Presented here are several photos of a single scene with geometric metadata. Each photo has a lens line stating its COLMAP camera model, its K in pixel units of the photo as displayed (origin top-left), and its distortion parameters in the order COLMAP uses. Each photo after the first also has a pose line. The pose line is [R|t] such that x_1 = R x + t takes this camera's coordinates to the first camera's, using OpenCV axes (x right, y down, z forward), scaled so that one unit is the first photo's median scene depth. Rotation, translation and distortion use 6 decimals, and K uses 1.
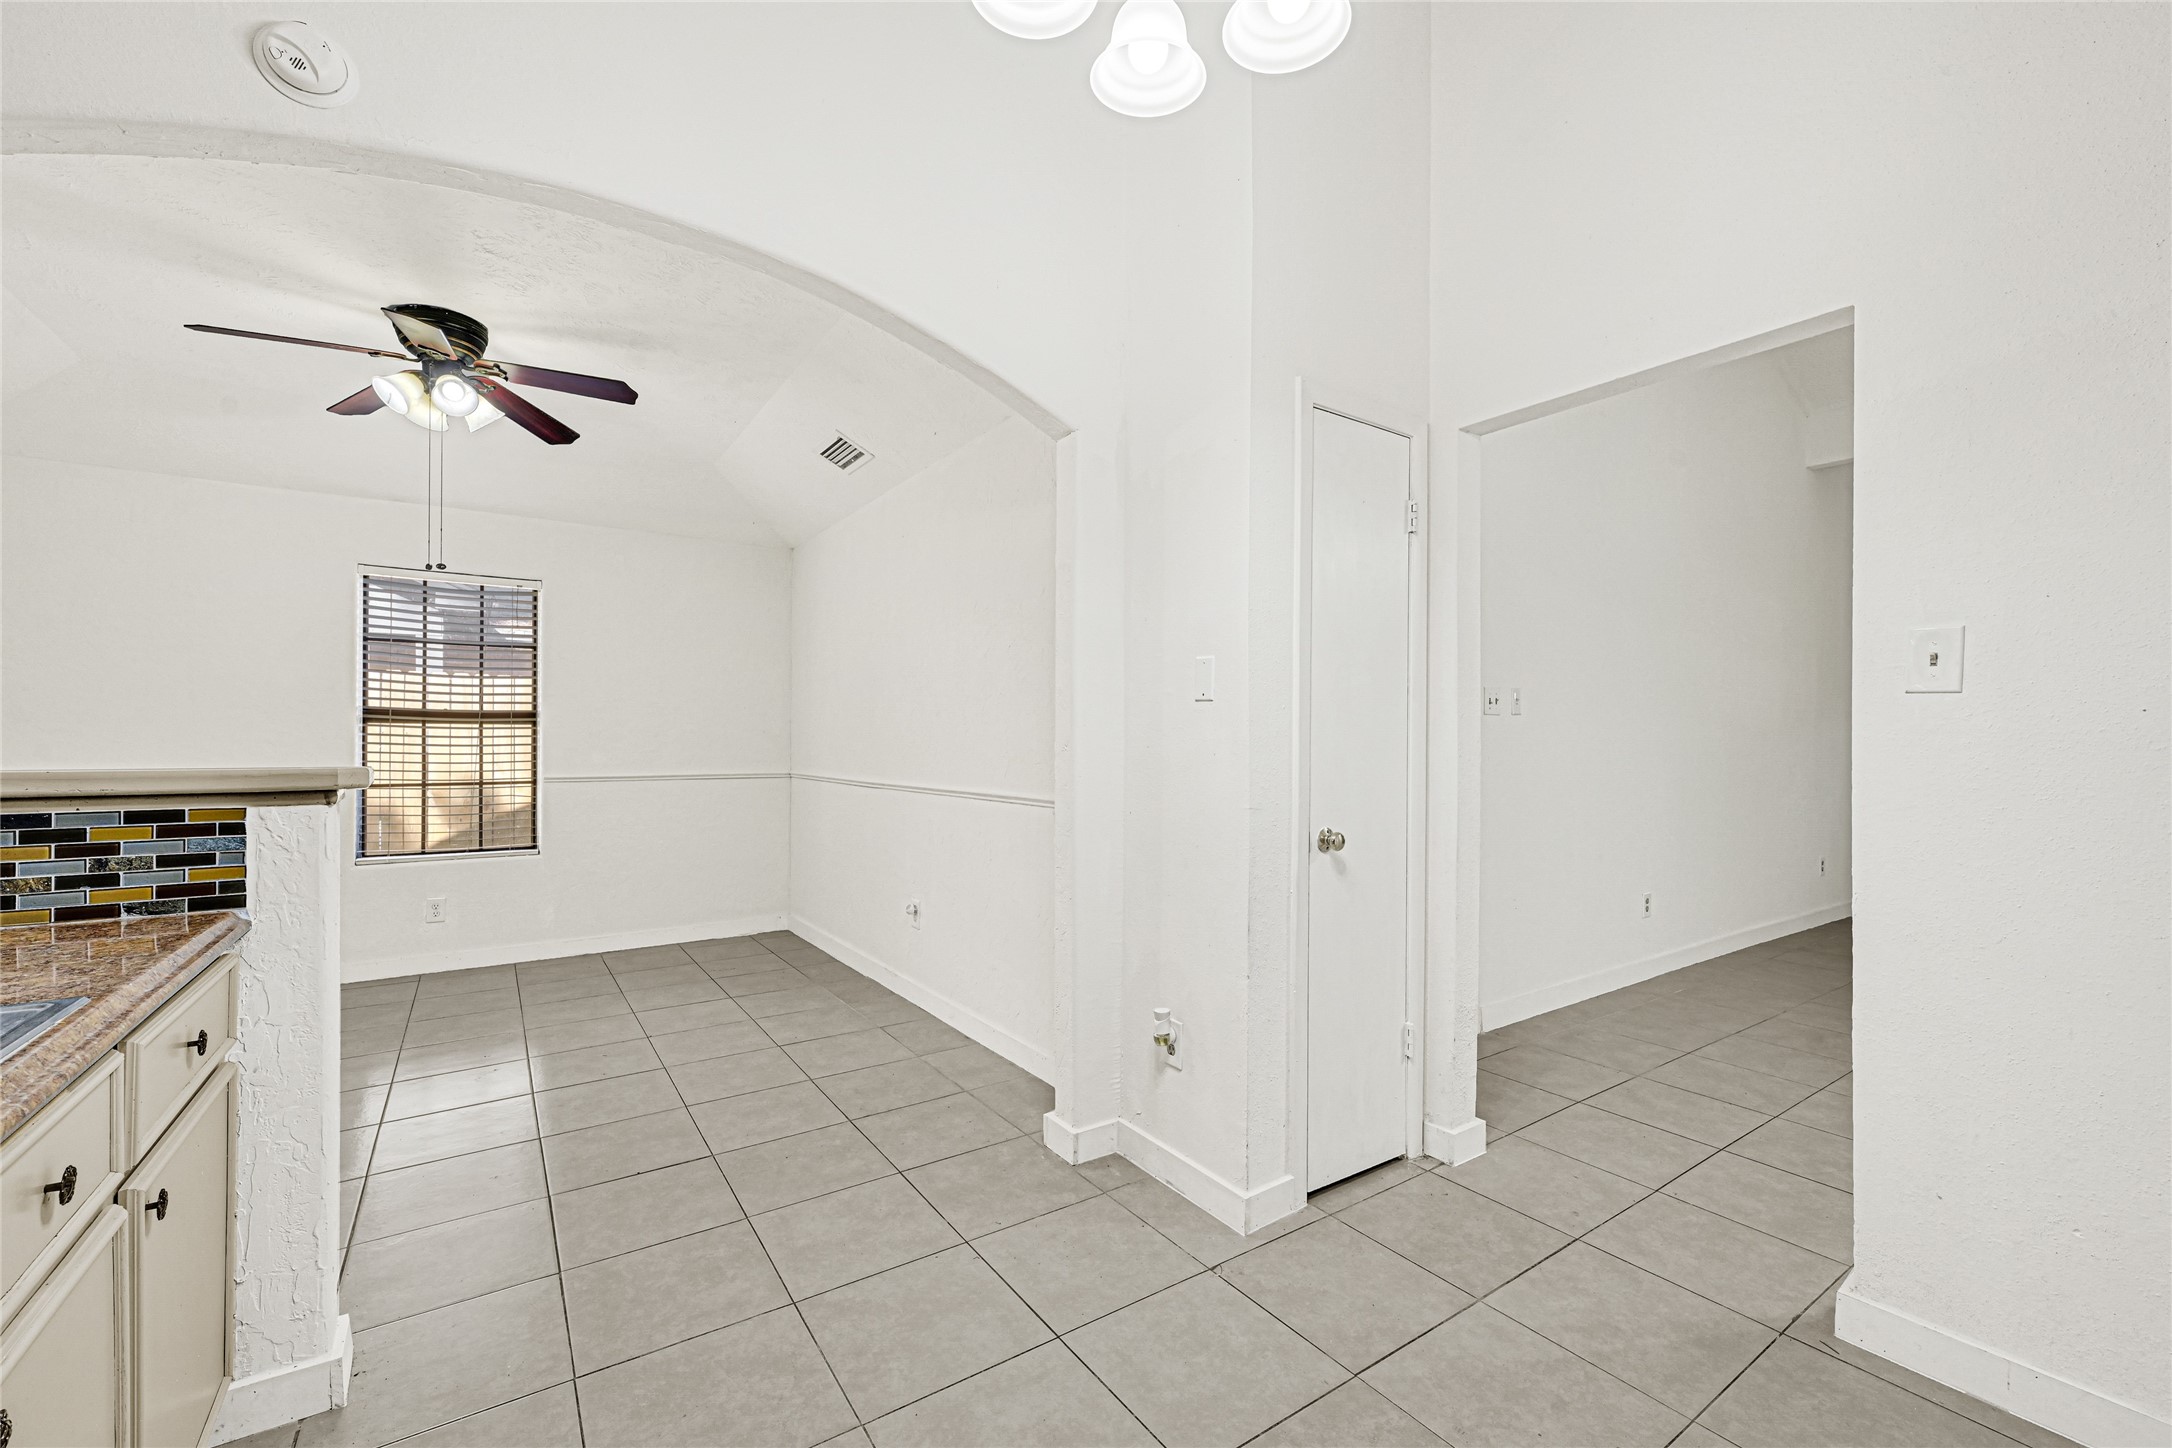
lens RADIAL K [[888.0, 0, 1095.1], [0, 888.0, 720.1], [0, 0, 1]] dist [-0.000162, -0.000039]
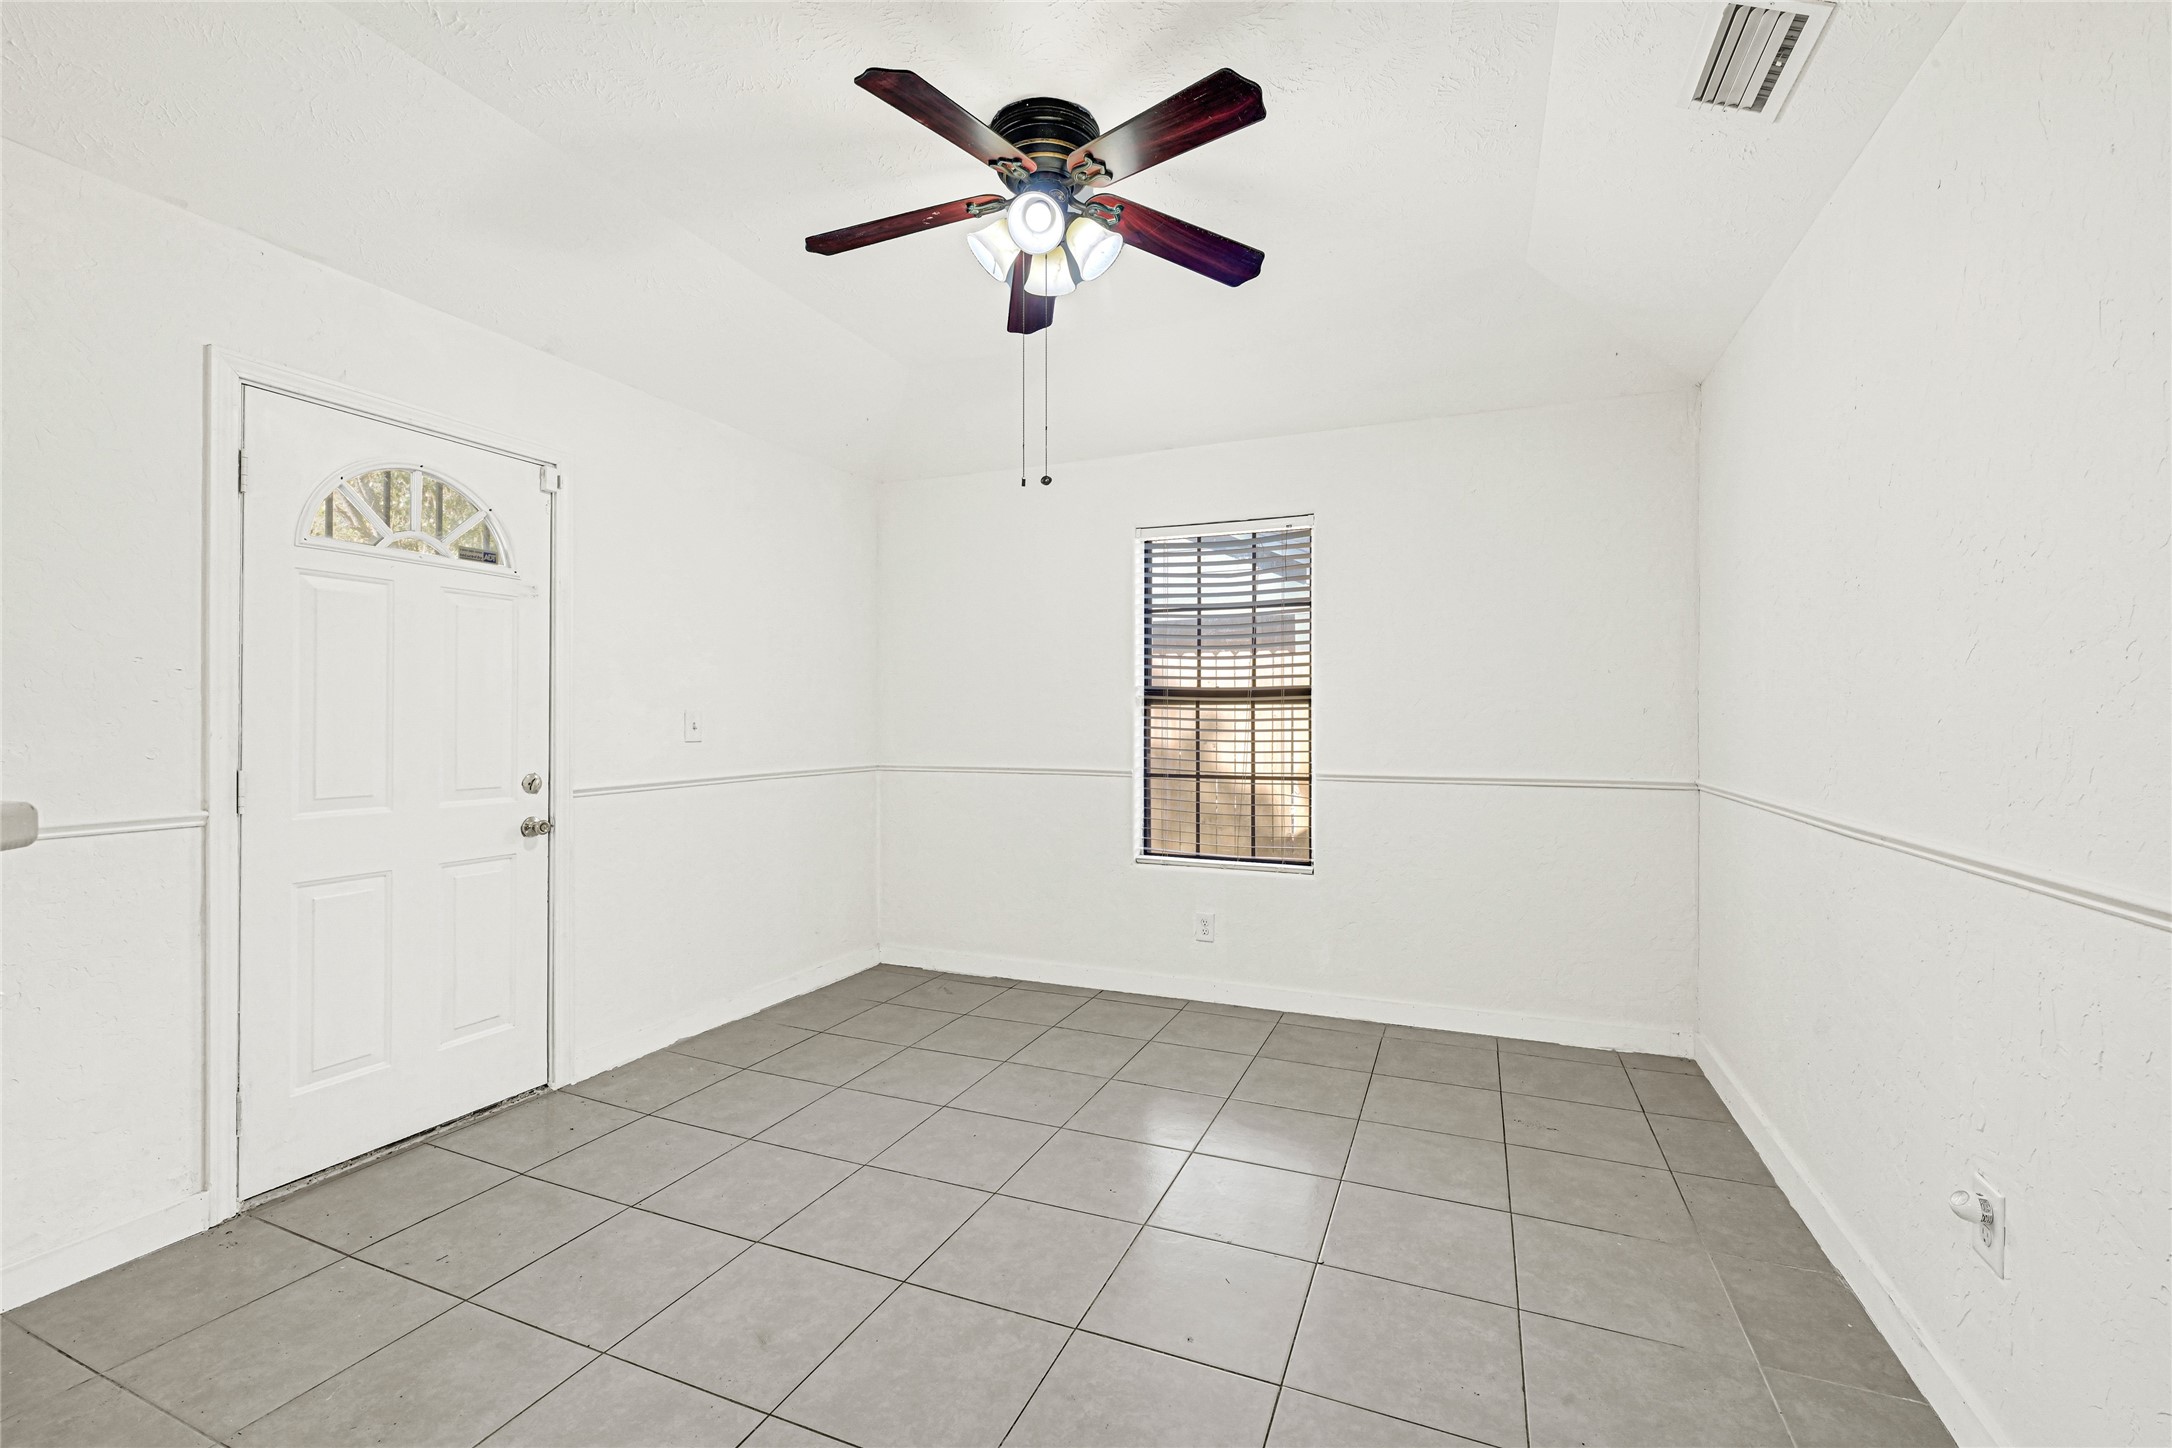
lens RADIAL K [[918.7, 0, 1083.4], [0, 918.7, 719.4], [0, 0, 1]] dist [-0.002201, 0.008295]
pose [[0.538215, -0.002775, -0.842803, -0.073974], [0.017964, 0.999805, 0.008180, 0.009025], [0.842616, -0.019542, 0.538160, 0.439002]]
